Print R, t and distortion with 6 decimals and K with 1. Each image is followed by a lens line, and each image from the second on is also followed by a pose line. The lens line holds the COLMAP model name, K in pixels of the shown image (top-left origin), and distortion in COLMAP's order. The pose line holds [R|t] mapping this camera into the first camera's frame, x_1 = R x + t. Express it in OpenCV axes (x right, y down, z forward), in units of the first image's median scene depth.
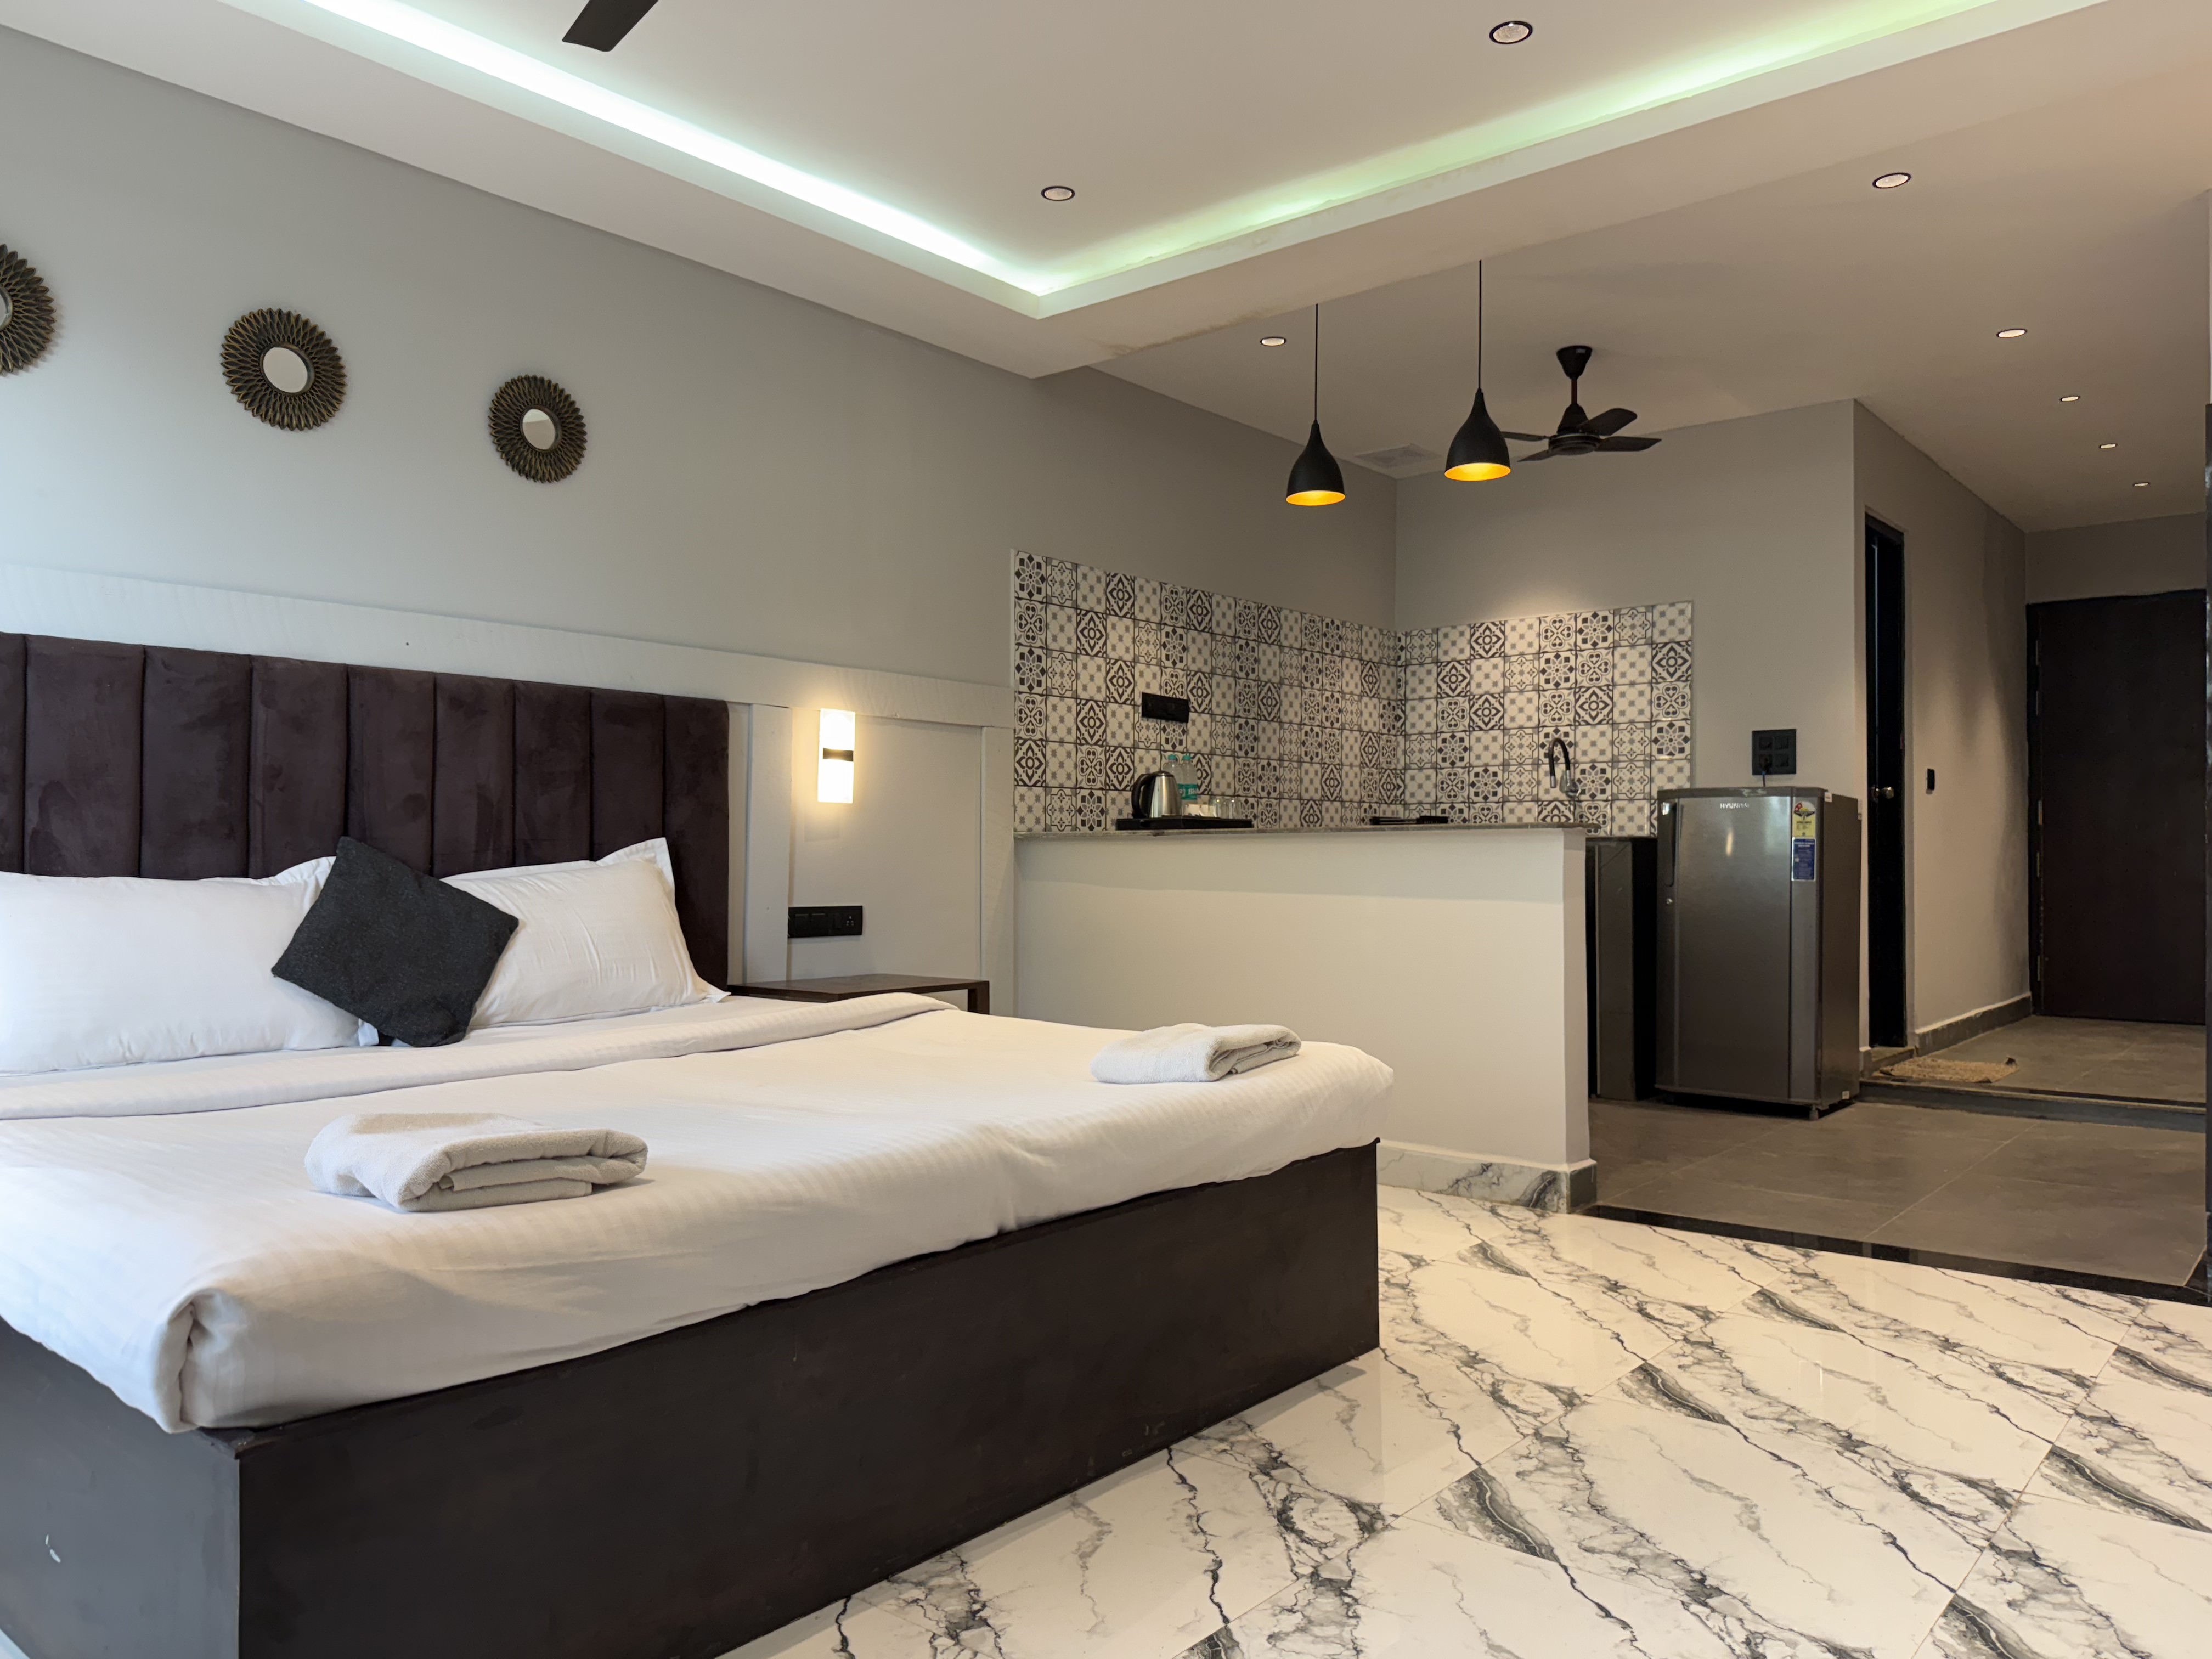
lens RADIAL K [[1568.4, 0, 1110.7], [0, 1568.4, 788.3], [0, 0, 1]] dist [0.008081, -0.002096]
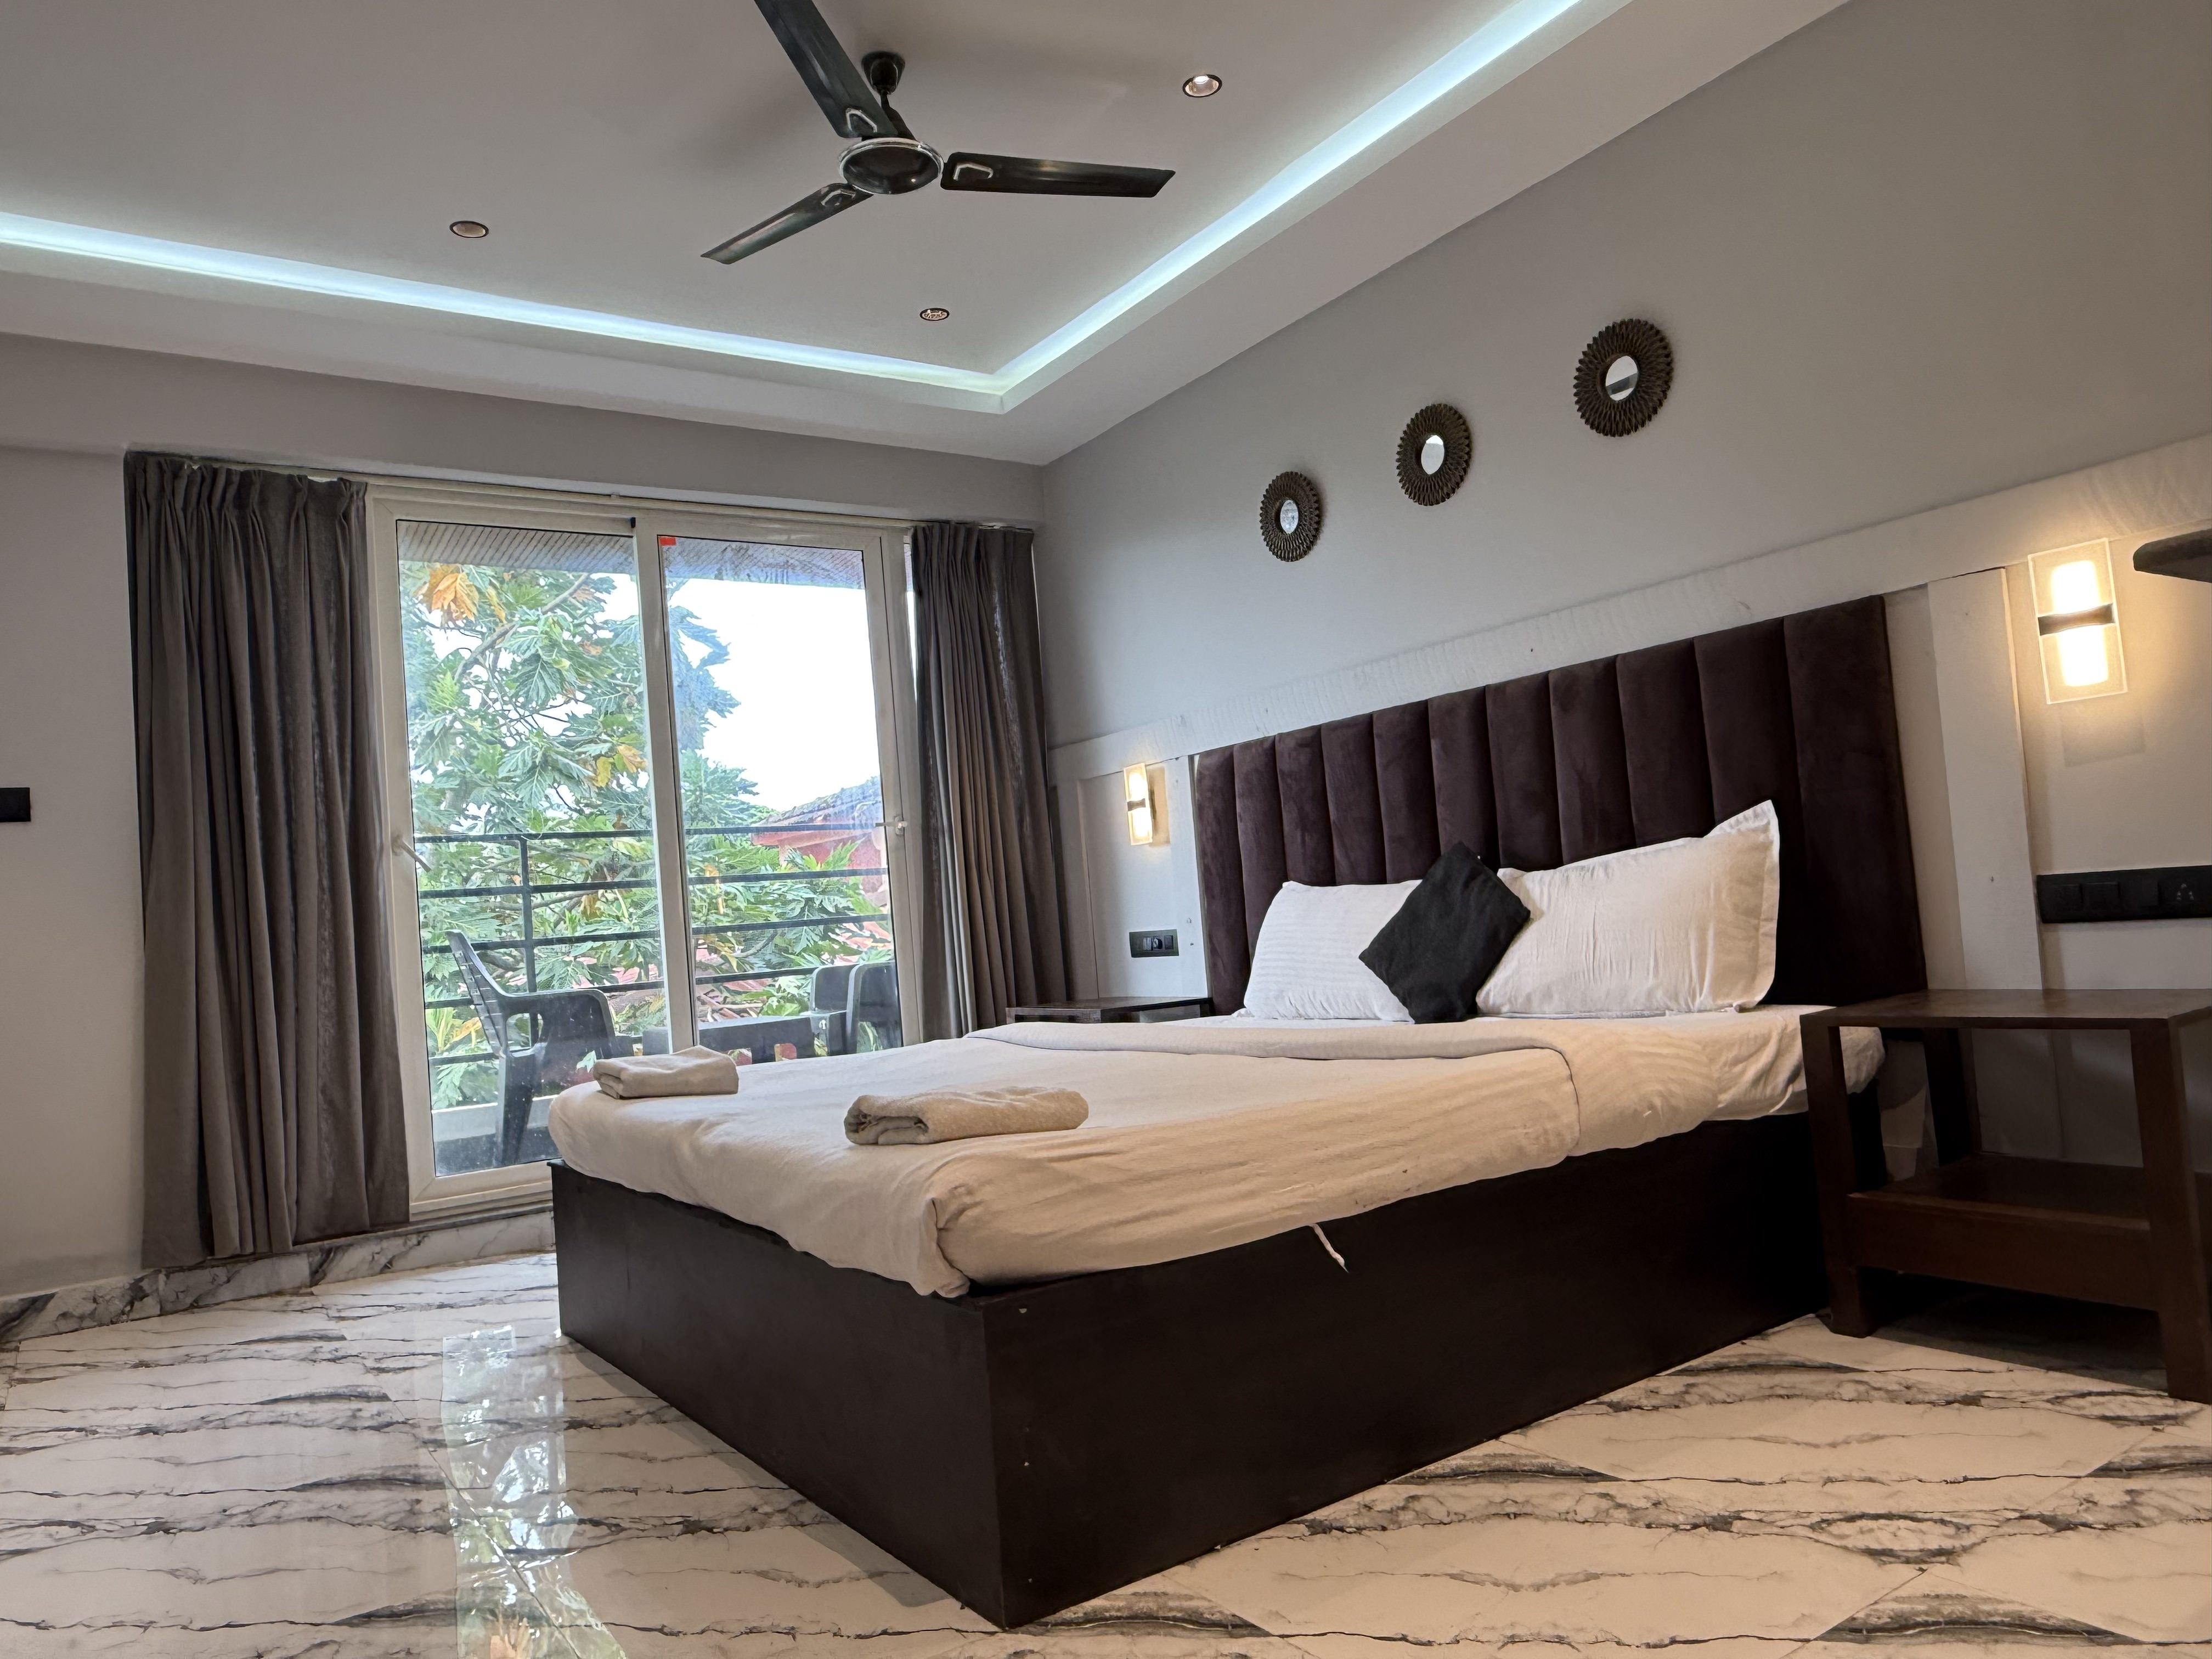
lens RADIAL K [[1507.4, 0, 1135.3], [0, 1507.4, 829.9], [0, 0, 1]] dist [-0.006587, 0.004998]
pose [[-0.268487, -0.033833, -0.962689, 0.505507], [0.128050, 0.989260, -0.070479, 0.055219], [0.954735, -0.142195, -0.261271, 0.838722]]
